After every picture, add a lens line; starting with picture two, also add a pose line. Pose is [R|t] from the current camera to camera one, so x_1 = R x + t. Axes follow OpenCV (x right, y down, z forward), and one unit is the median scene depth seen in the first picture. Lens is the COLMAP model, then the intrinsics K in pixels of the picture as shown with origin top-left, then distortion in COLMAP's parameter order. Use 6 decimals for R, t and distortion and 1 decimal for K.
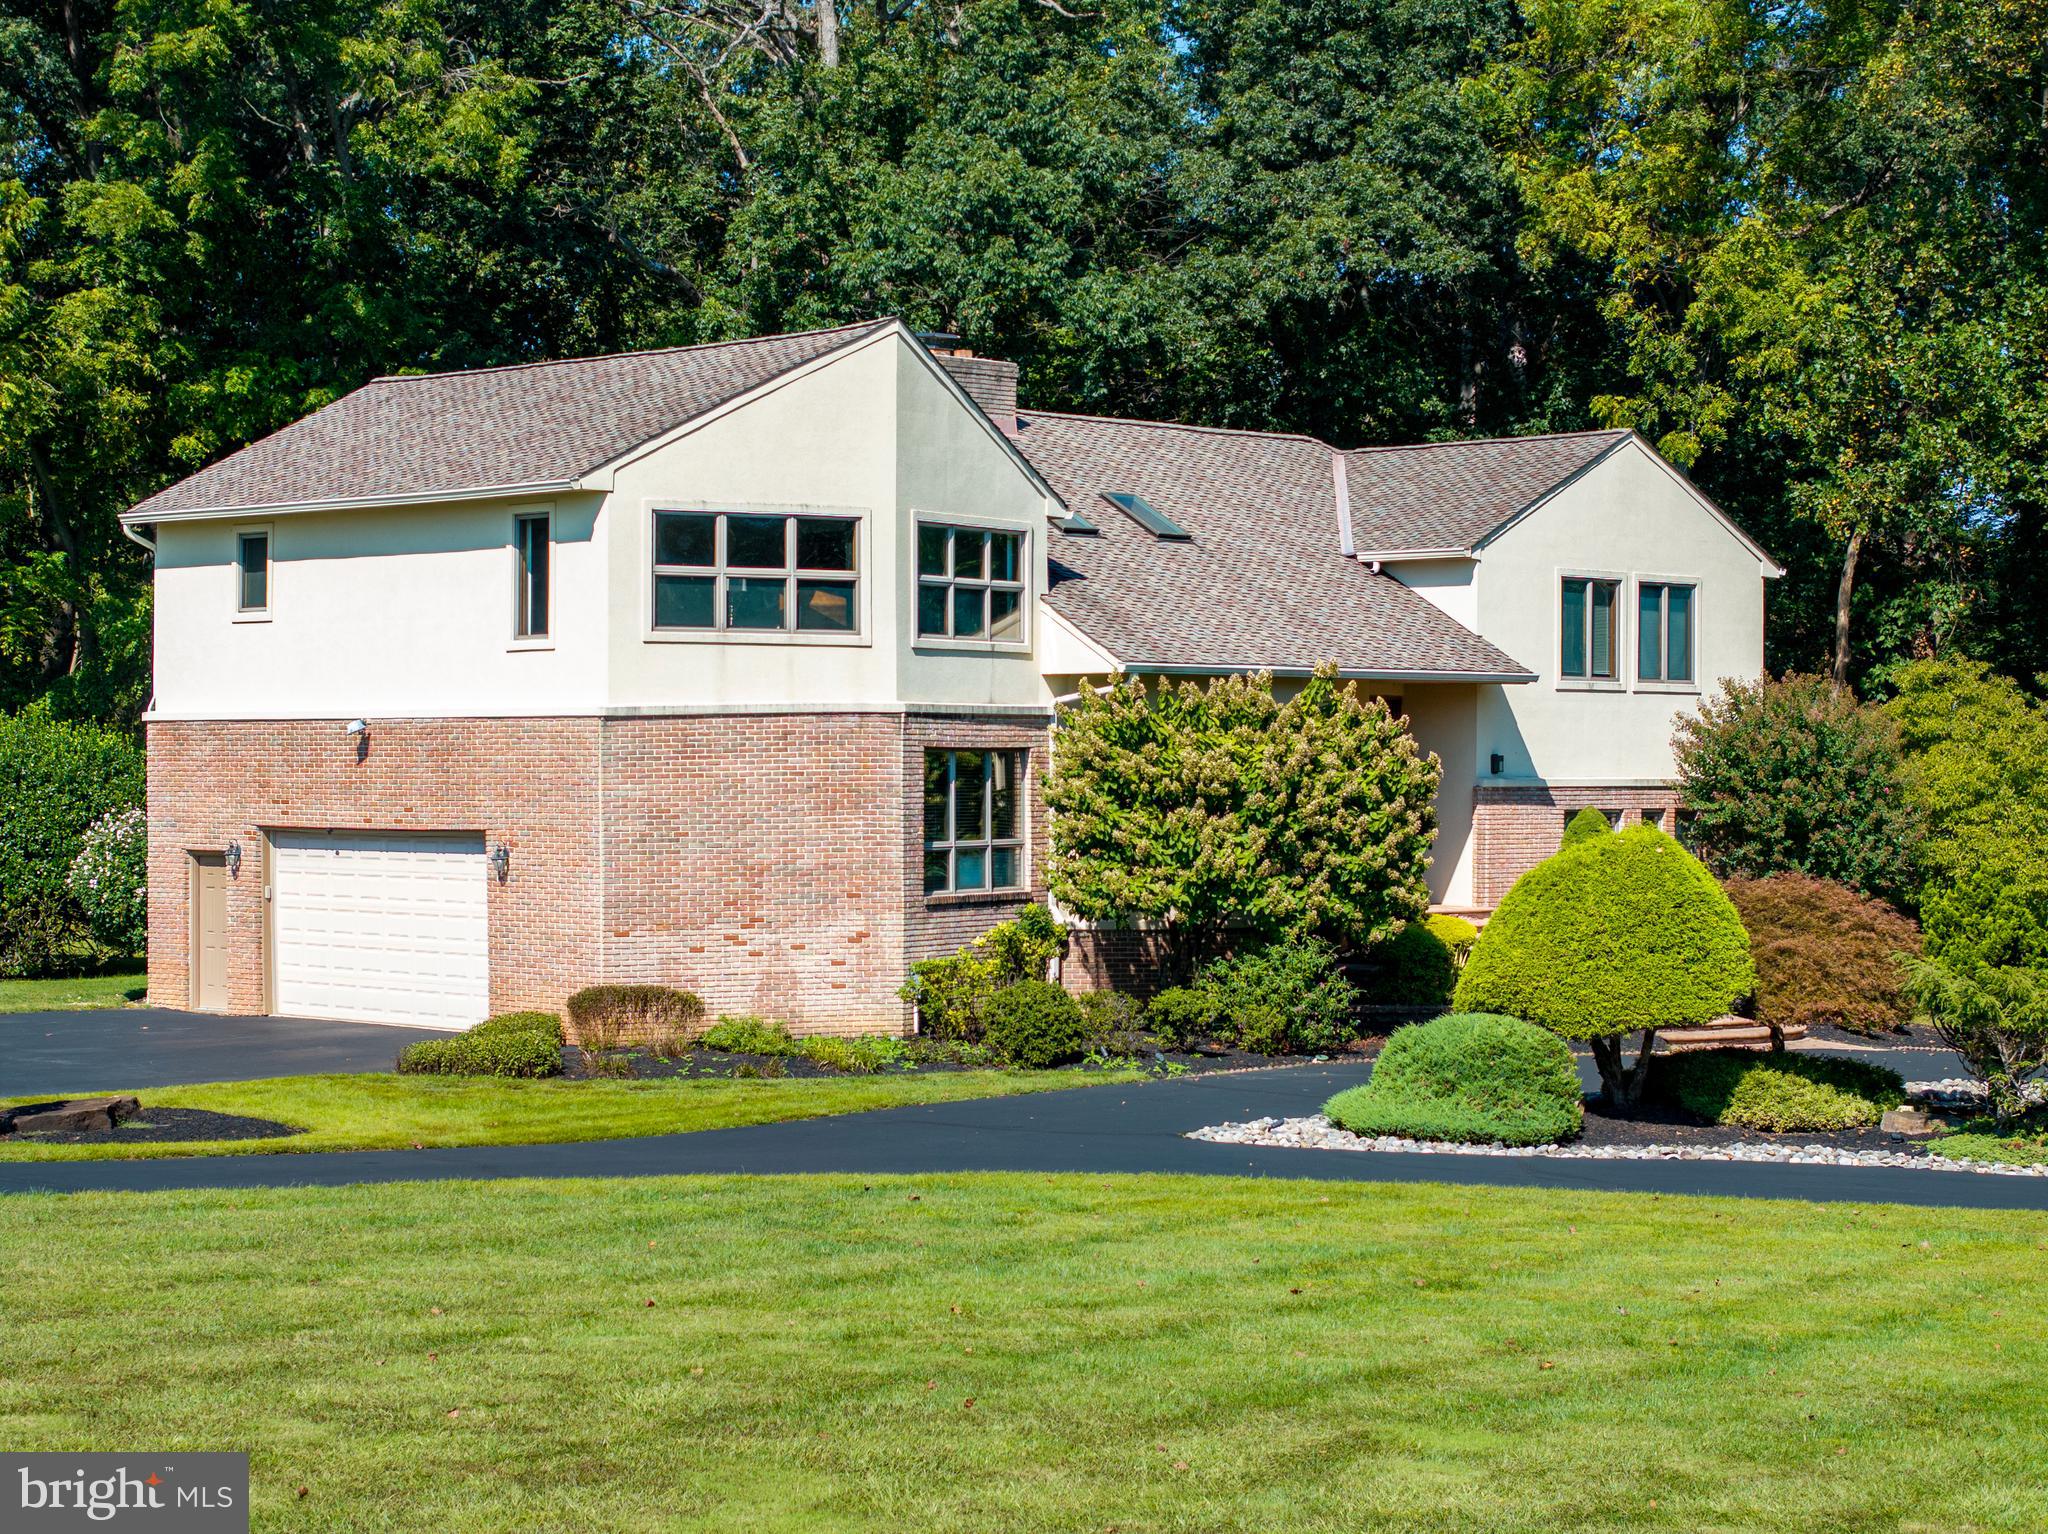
lens RADIAL K [[4621.3, 0, 1025.7], [0, 4621.3, 767.5], [0, 0, 1]] dist [0.029114, 0.793589]
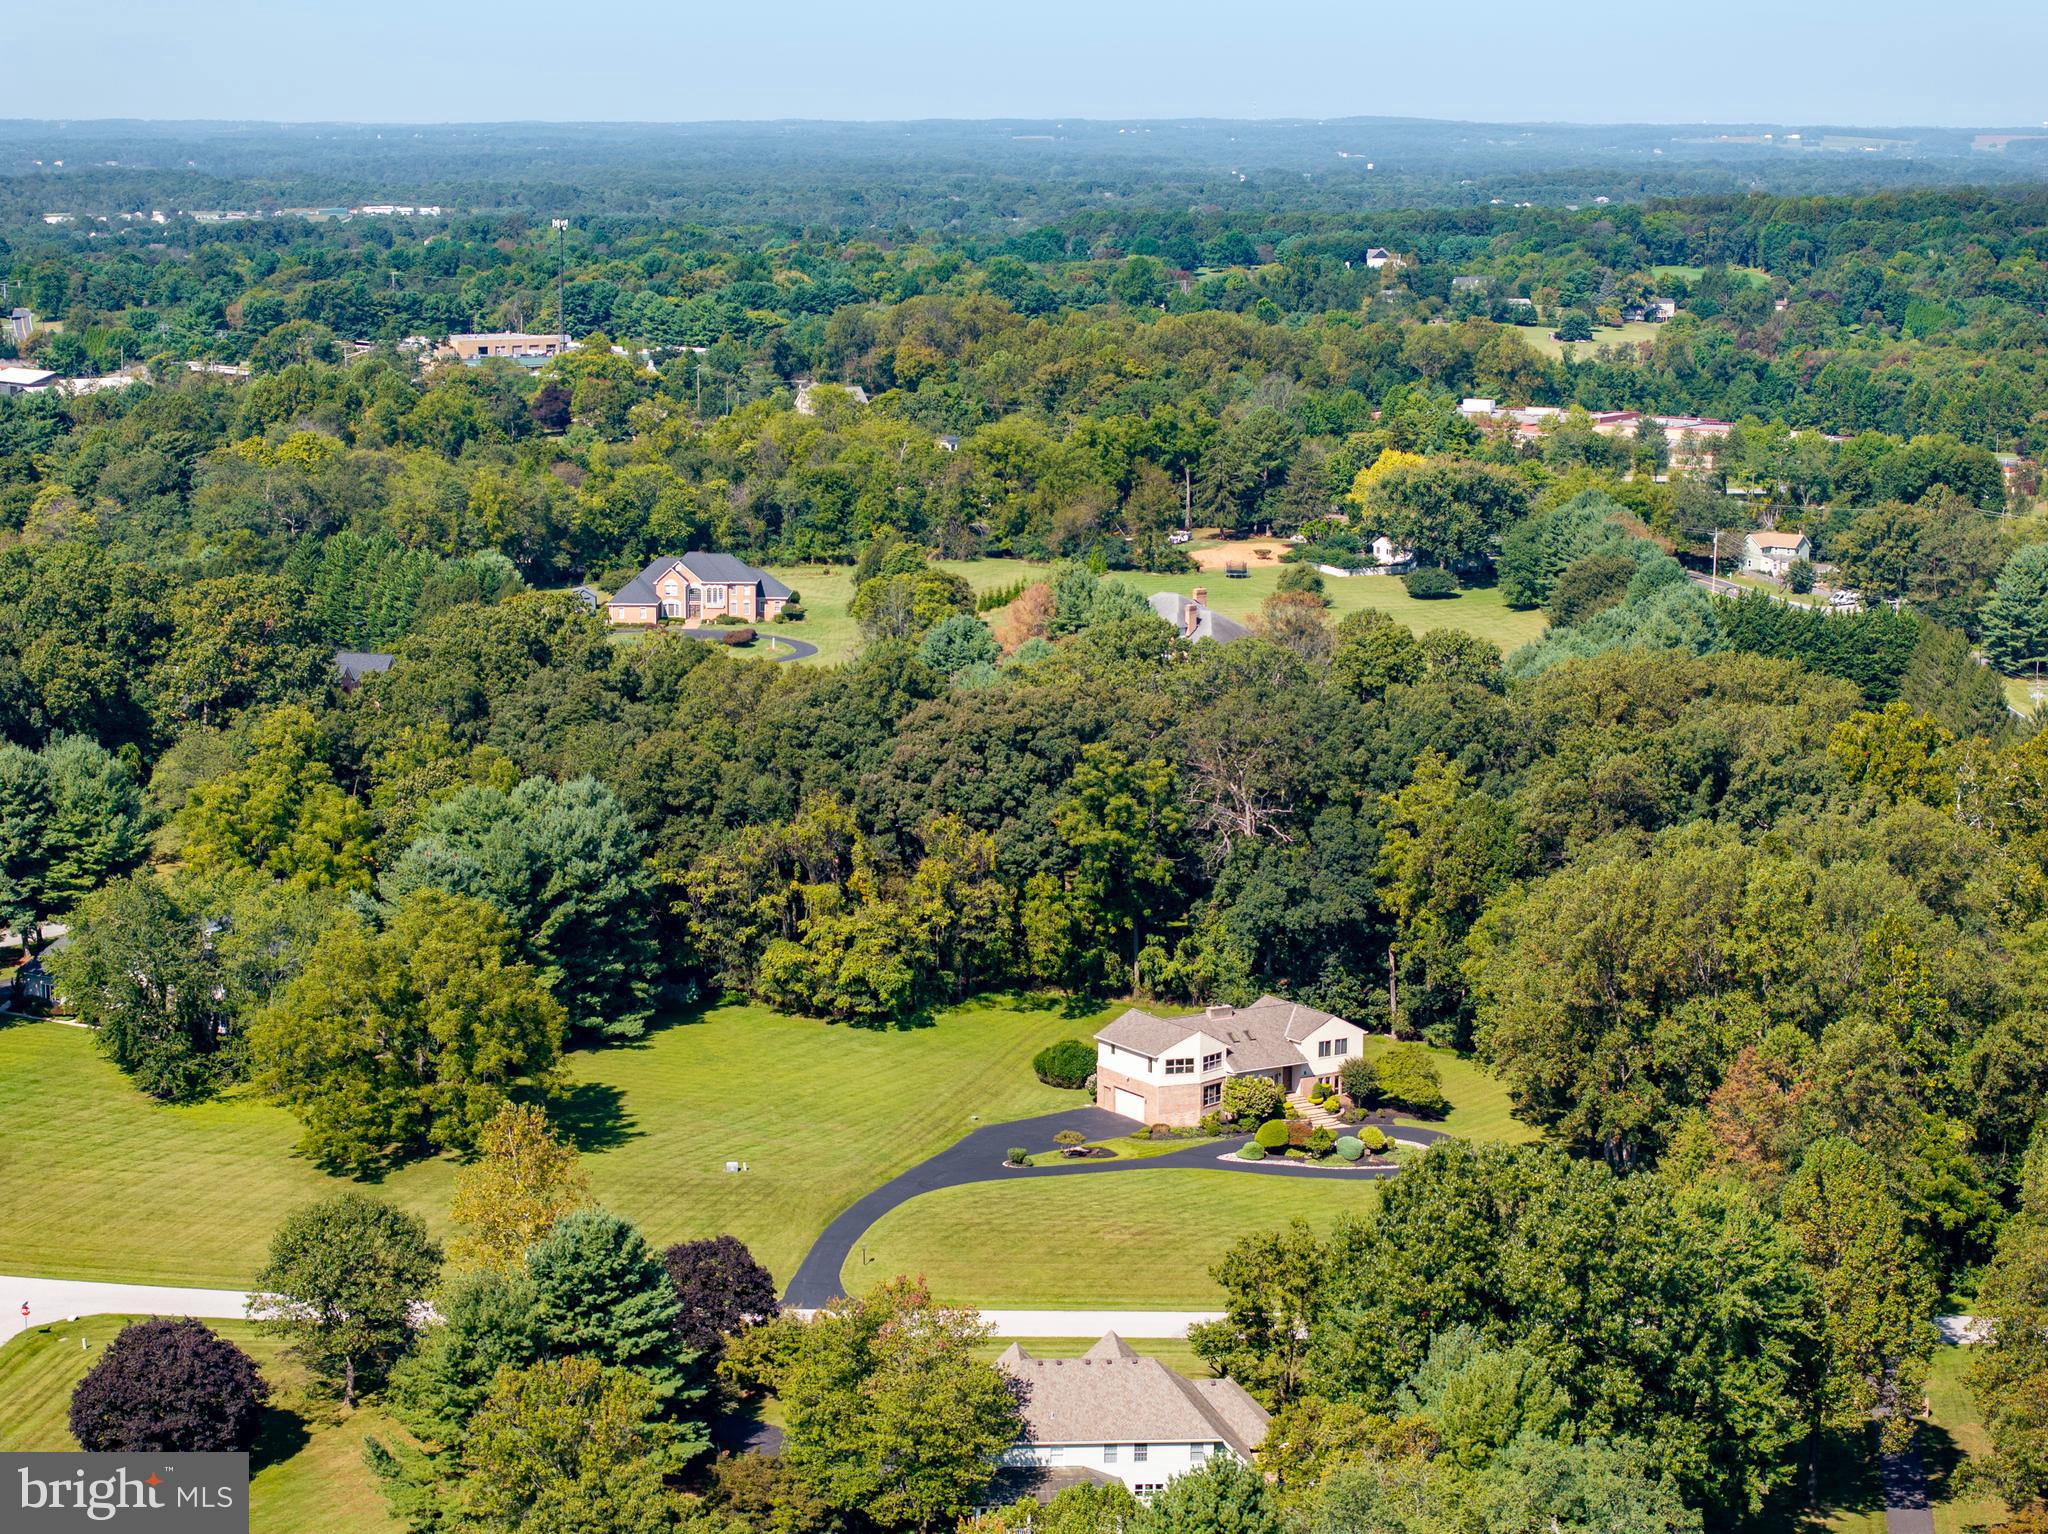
lens RADIAL K [[4621.3, 0, 1025.7], [0, 4621.3, 767.5], [0, 0, 1]] dist [0.029114, 0.793589]
pose [[0.983718, 0.058412, -0.169959, 0.906596], [-0.033248, 0.988533, 0.147299, -1.556783], [0.176614, -0.139250, 0.974380, -6.047735]]
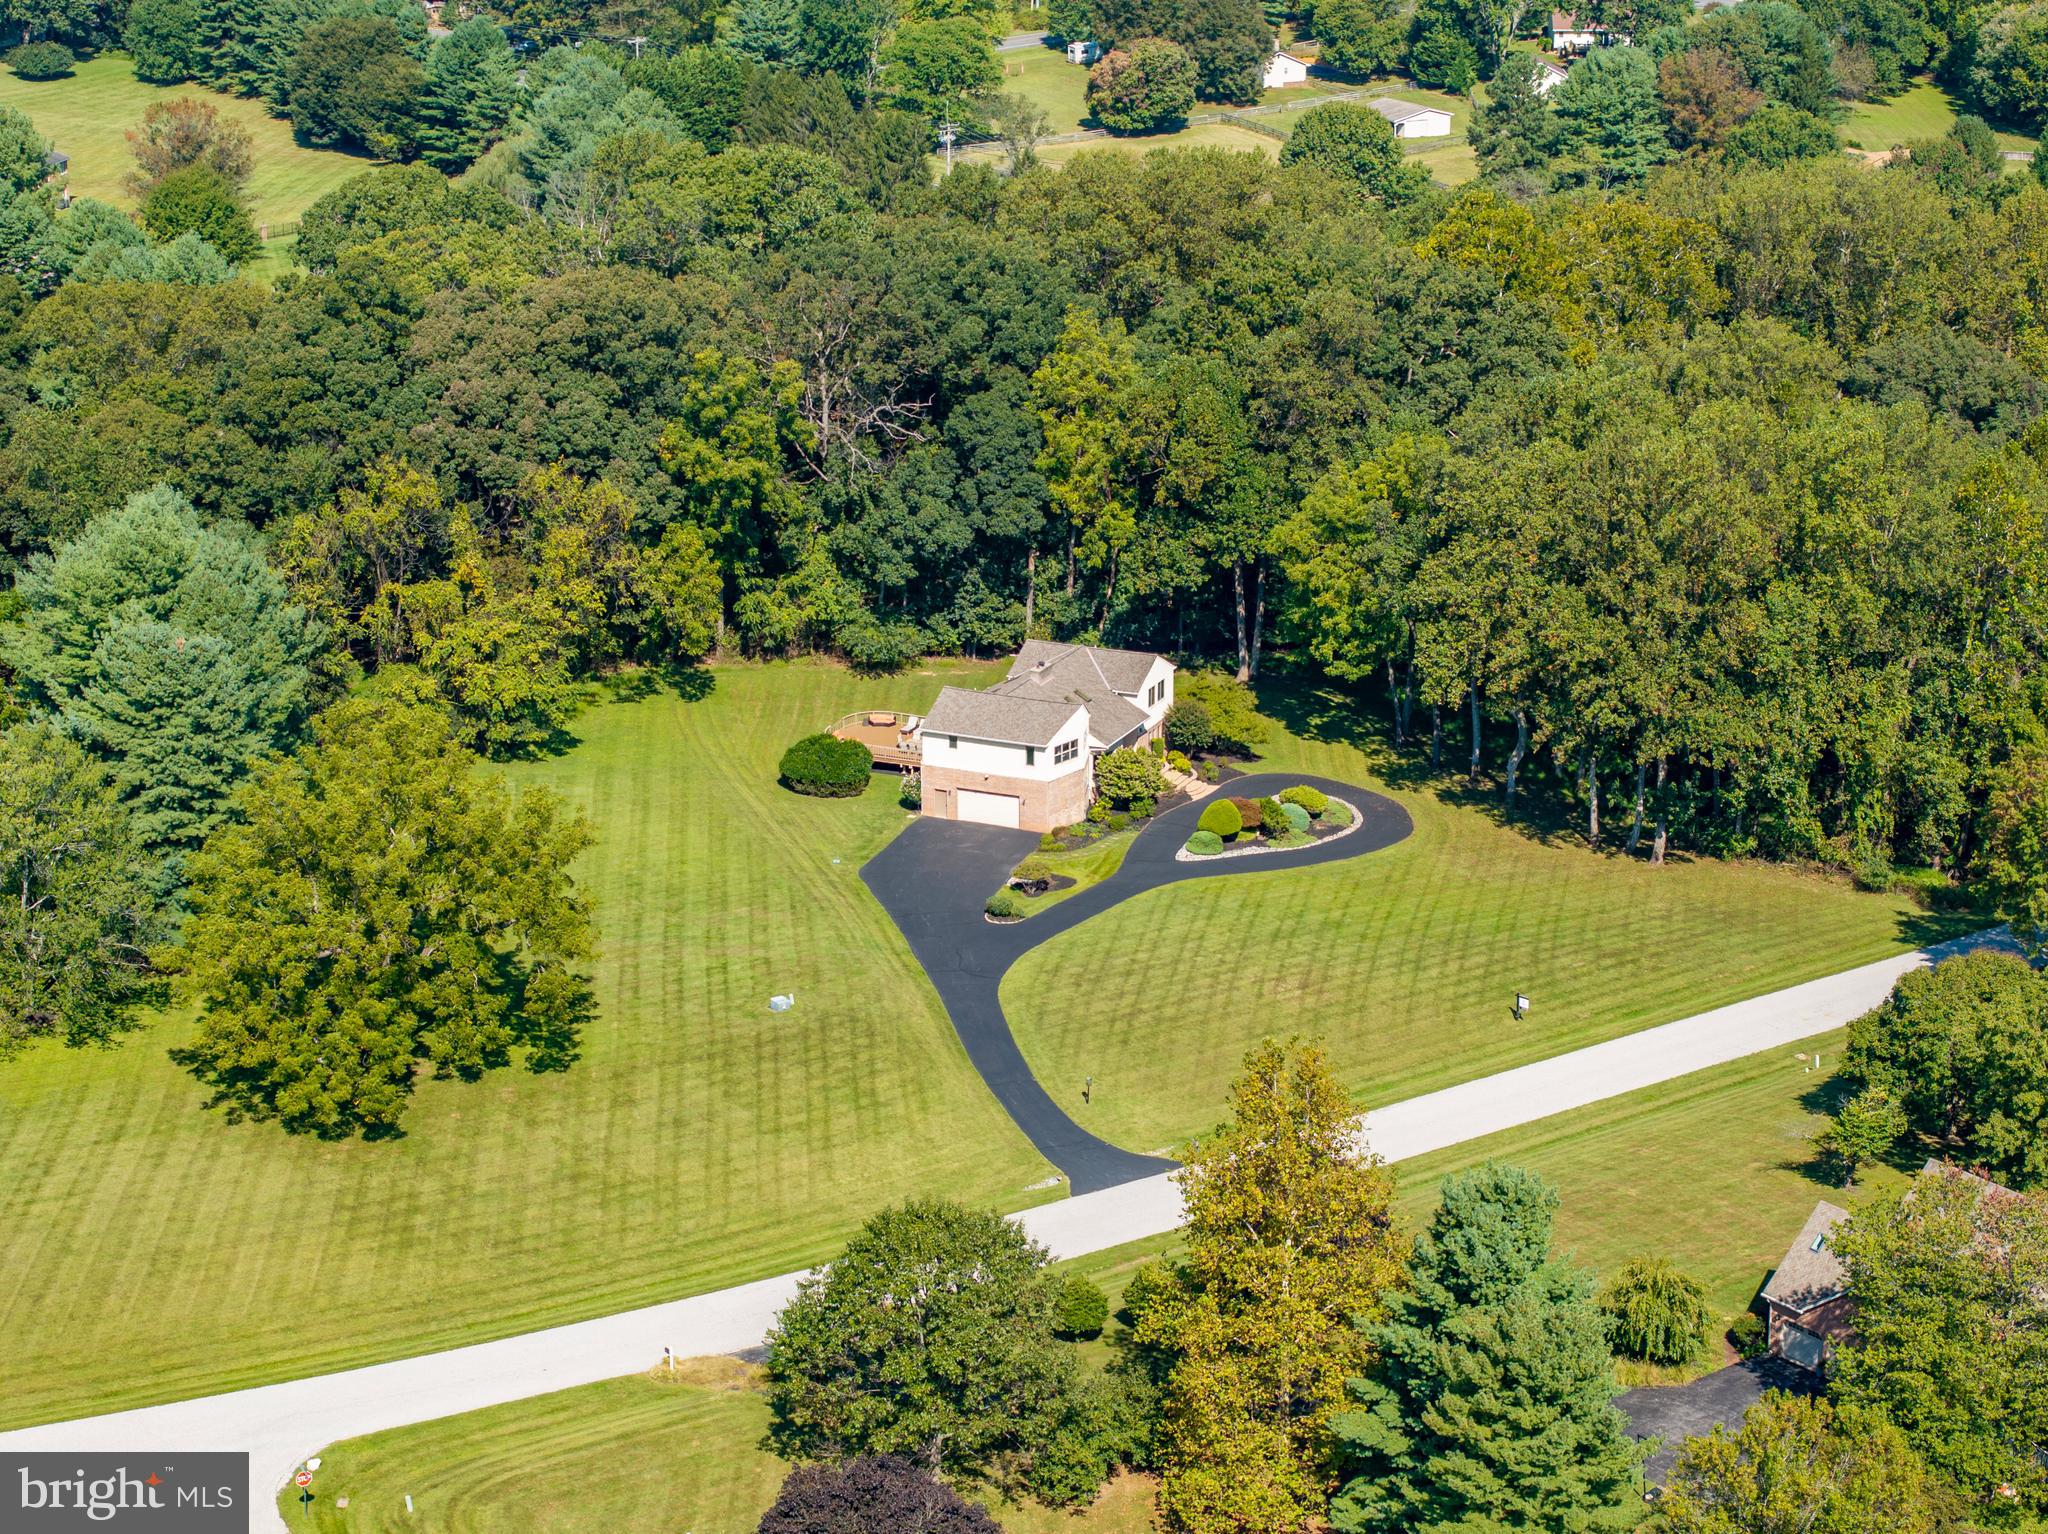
lens RADIAL K [[4621.3, 0, 1025.7], [0, 4621.3, 767.5], [0, 0, 1]] dist [0.029114, 0.793589]
pose [[0.942486, -0.092939, 0.321064, -1.941715], [0.002444, 0.962455, 0.271429, -1.574812], [-0.334236, -0.255033, 0.907328, -4.214815]]
